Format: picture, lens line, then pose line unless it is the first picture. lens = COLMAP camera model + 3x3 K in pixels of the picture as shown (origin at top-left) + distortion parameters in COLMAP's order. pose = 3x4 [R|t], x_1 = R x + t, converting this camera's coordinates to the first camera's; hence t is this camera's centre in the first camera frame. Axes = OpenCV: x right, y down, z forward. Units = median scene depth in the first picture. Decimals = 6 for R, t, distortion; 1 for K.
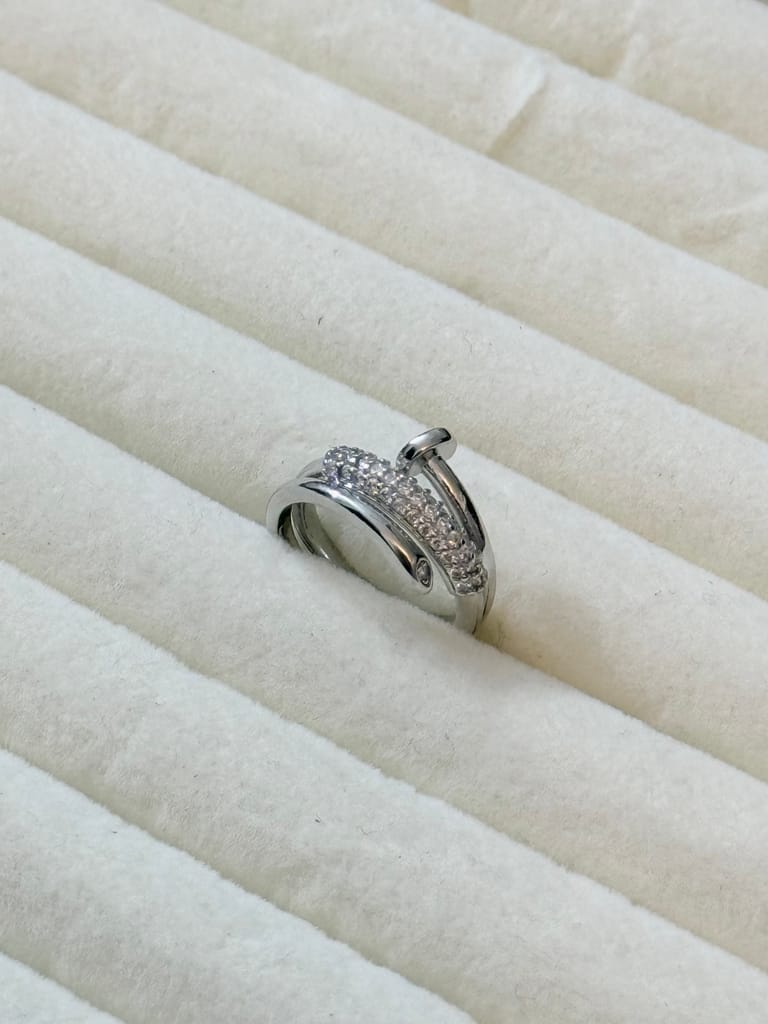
lens RADIAL K [[3767.8, 0, 384.0], [0, 3767.8, 512.0], [0, 0, 1]] dist [-0.068476, 2.810304]
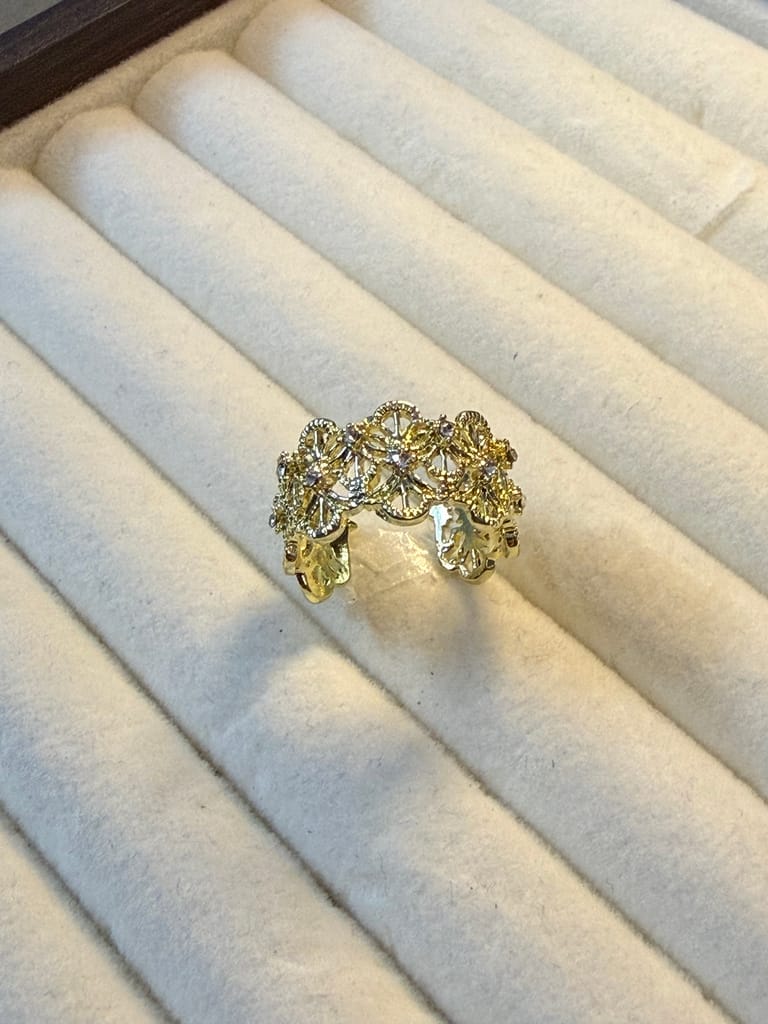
lens RADIAL K [[1589.2, 0, 384.0], [0, 1589.2, 512.0], [0, 0, 1]] dist [-0.028162, 0.024867]
pose [[0.972919, 0.153564, -0.172762, 0.031764], [-0.142516, 0.986969, 0.074709, -0.031694], [0.181983, -0.048064, 0.982126, 0.481484]]
